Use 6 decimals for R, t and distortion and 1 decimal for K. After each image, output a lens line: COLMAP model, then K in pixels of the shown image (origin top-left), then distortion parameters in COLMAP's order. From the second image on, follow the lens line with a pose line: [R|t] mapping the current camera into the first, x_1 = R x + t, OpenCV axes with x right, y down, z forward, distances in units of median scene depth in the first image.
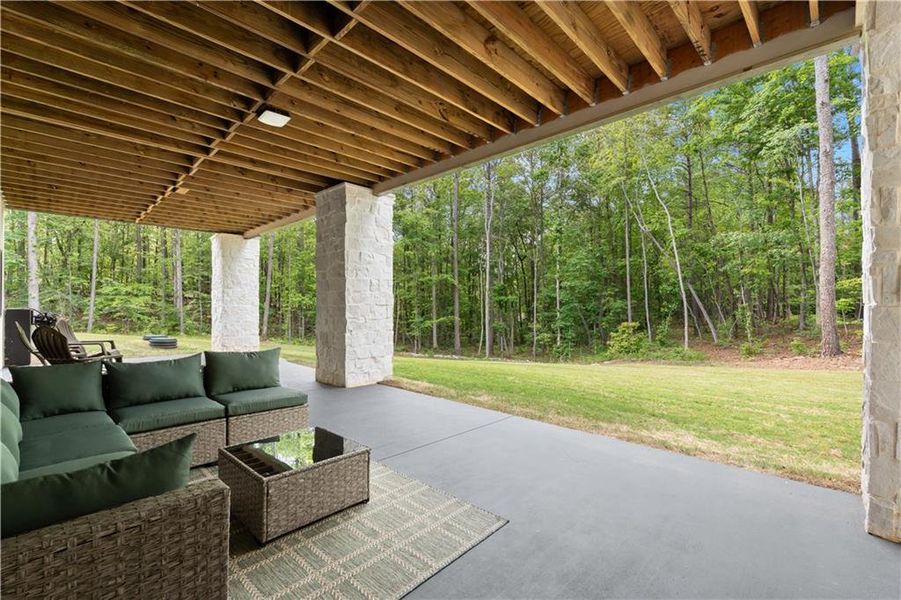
lens RADIAL K [[395.4, 0, 445.3], [0, 395.4, 304.9], [0, 0, 1]] dist [-0.001188, 0.000063]
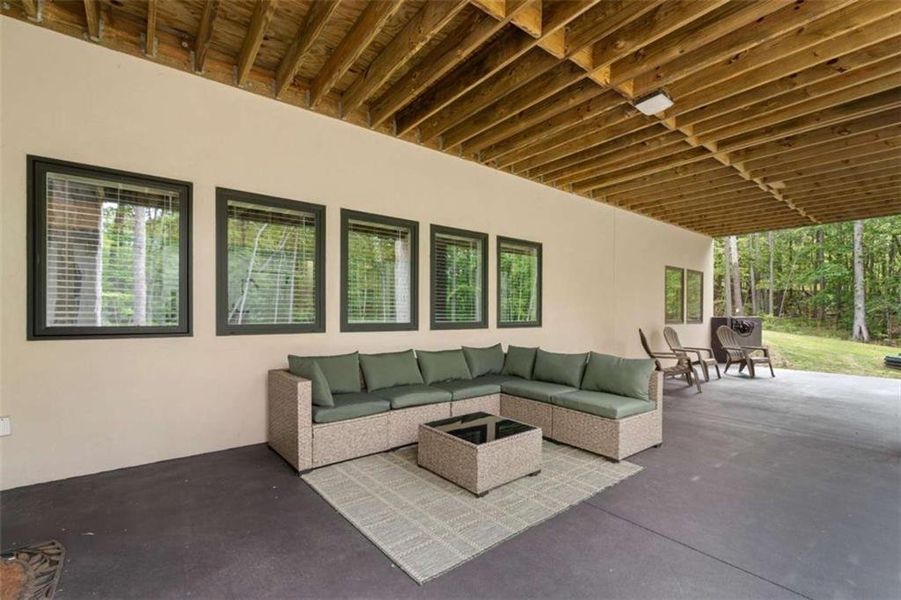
lens RADIAL K [[395.4, 0, 445.3], [0, 395.4, 304.9], [0, 0, 1]] dist [-0.001188, 0.000063]
pose [[-0.130106, -0.024181, -0.991205, 0.597865], [-0.004659, 0.999706, -0.023776, 0.012944], [0.991489, 0.001525, -0.130180, 0.737108]]
